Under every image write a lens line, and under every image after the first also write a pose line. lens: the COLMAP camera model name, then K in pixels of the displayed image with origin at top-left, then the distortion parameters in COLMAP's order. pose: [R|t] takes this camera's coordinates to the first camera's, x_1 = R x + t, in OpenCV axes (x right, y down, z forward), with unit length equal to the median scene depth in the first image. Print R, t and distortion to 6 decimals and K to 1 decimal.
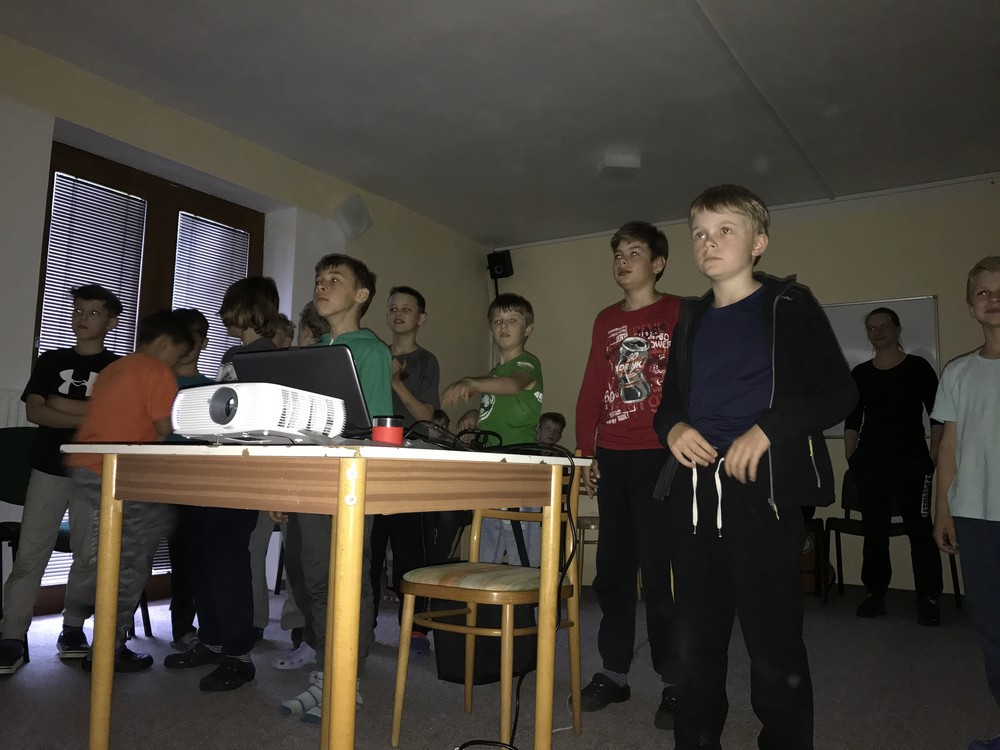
lens RADIAL K [[827.8, 0, 508.3], [0, 827.8, 368.6], [0, 0, 1]] dist [0.004337, 0.007707]
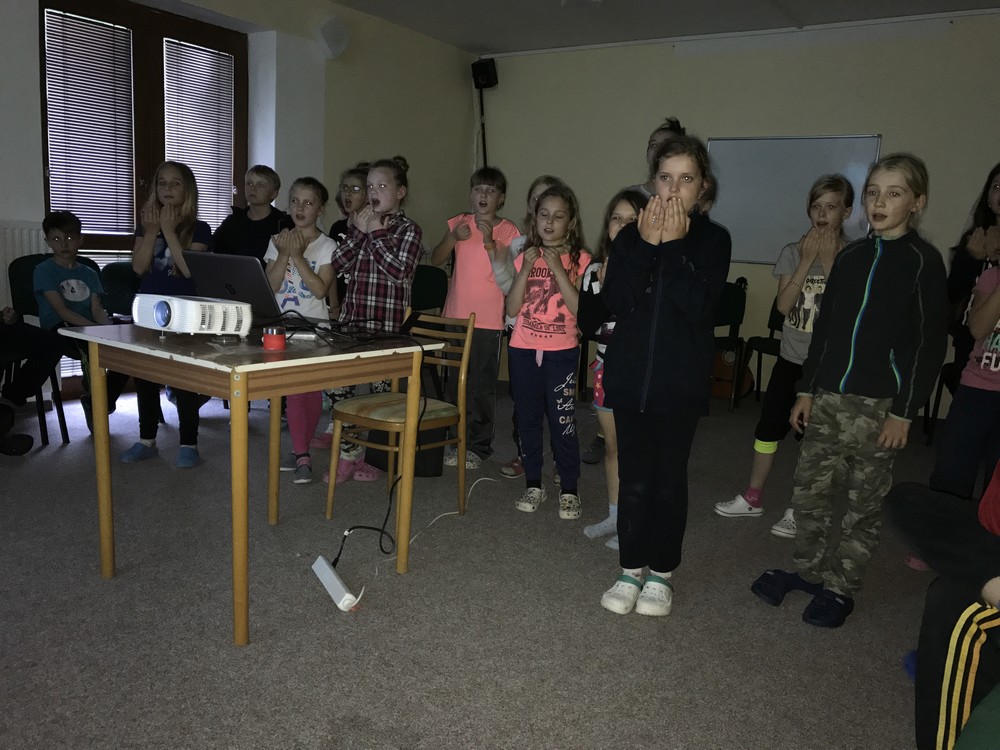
lens RADIAL K [[816.9, 0, 500.0], [0, 816.9, 375.0], [0, 0, 1]] dist [-0.007648, -0.002129]
pose [[0.998674, 0.037827, -0.034929, 0.099779], [-0.026514, 0.959375, 0.280886, -0.090100], [0.044136, -0.279587, 0.959105, -0.121100]]
